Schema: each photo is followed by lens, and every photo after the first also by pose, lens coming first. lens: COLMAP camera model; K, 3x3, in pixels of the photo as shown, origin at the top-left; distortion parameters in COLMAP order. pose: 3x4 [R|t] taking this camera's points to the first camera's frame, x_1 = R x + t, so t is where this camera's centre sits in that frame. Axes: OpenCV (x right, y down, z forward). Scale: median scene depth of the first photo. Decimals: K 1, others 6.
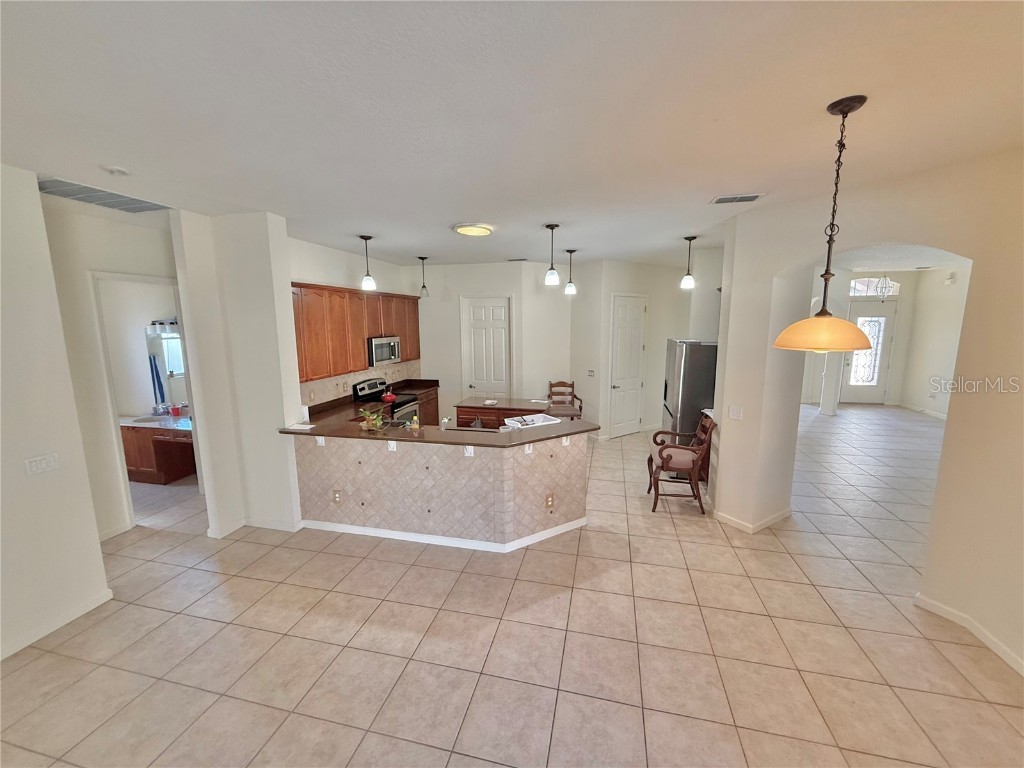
lens RADIAL K [[409.0, 0, 512.0], [0, 409.0, 384.0], [0, 0, 1]] dist [0.000209, -0.000048]
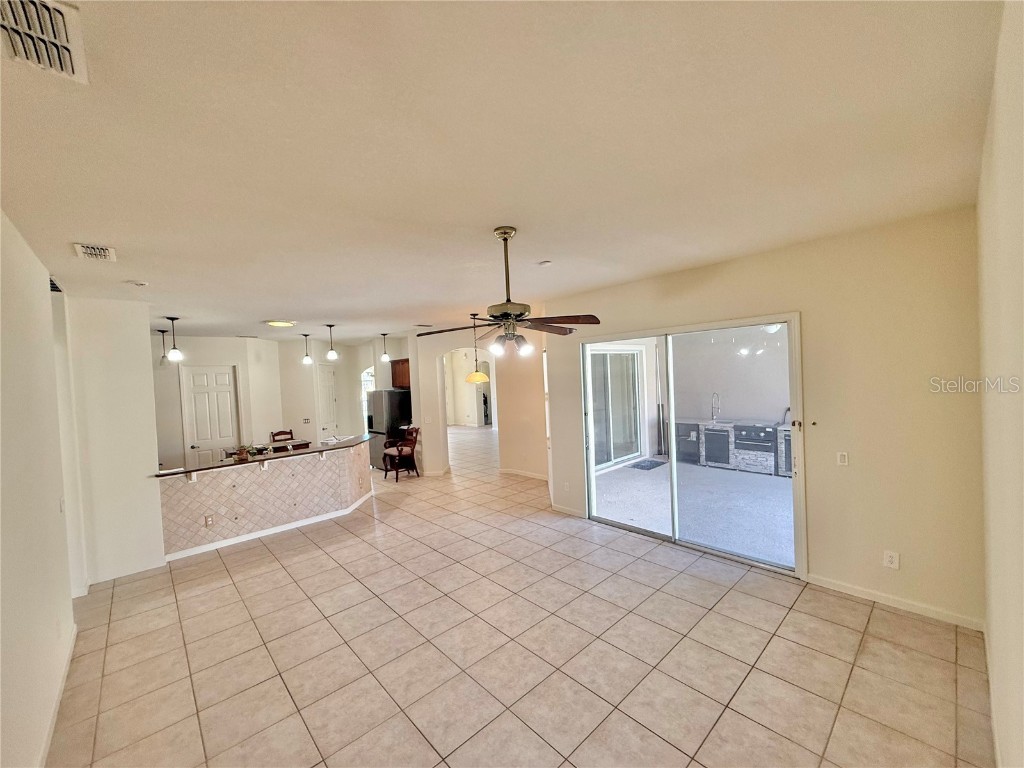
lens RADIAL K [[409.0, 0, 512.0], [0, 409.0, 384.0], [0, 0, 1]] dist [0.000209, -0.000048]
pose [[0.557348, -0.038892, 0.829368, -0.918255], [0.170064, 0.983071, -0.068186, 0.102569], [-0.812676, 0.179049, 0.554526, -0.529291]]
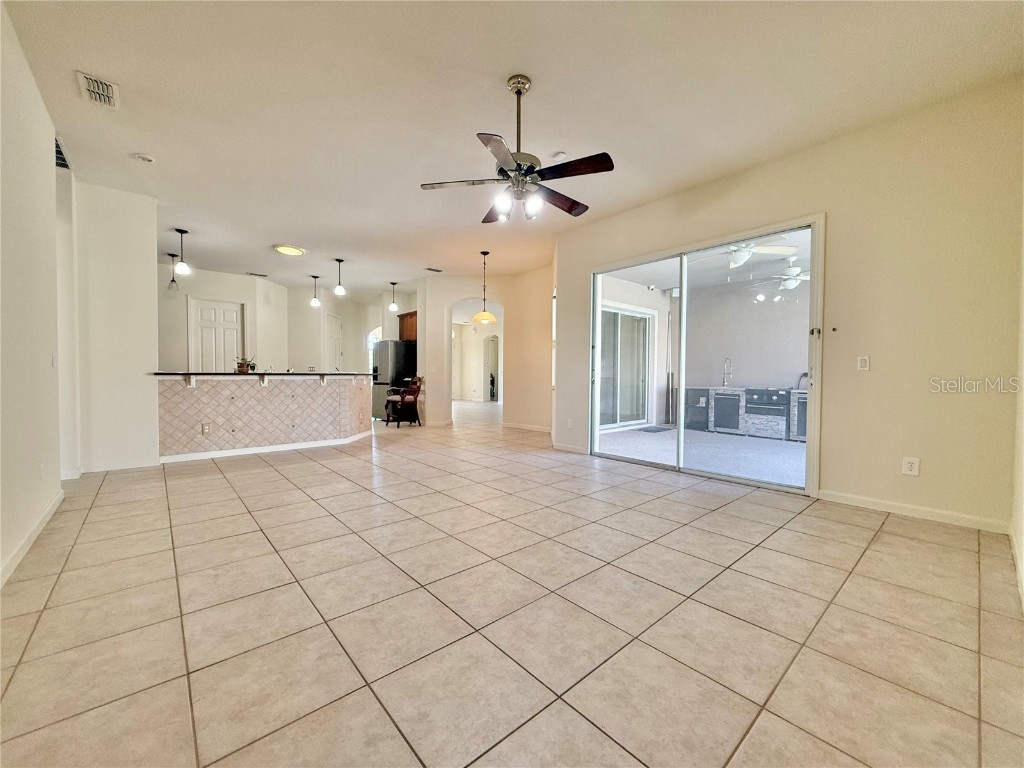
lens RADIAL K [[409.6, 0, 512.0], [0, 409.6, 384.0], [0, 0, 1]] dist [-0.000667, 0.000216]
pose [[0.576116, -0.008131, 0.817327, -0.891446], [0.115616, 0.990707, -0.071639, 0.330114], [-0.809149, 0.135769, 0.571703, -0.484887]]
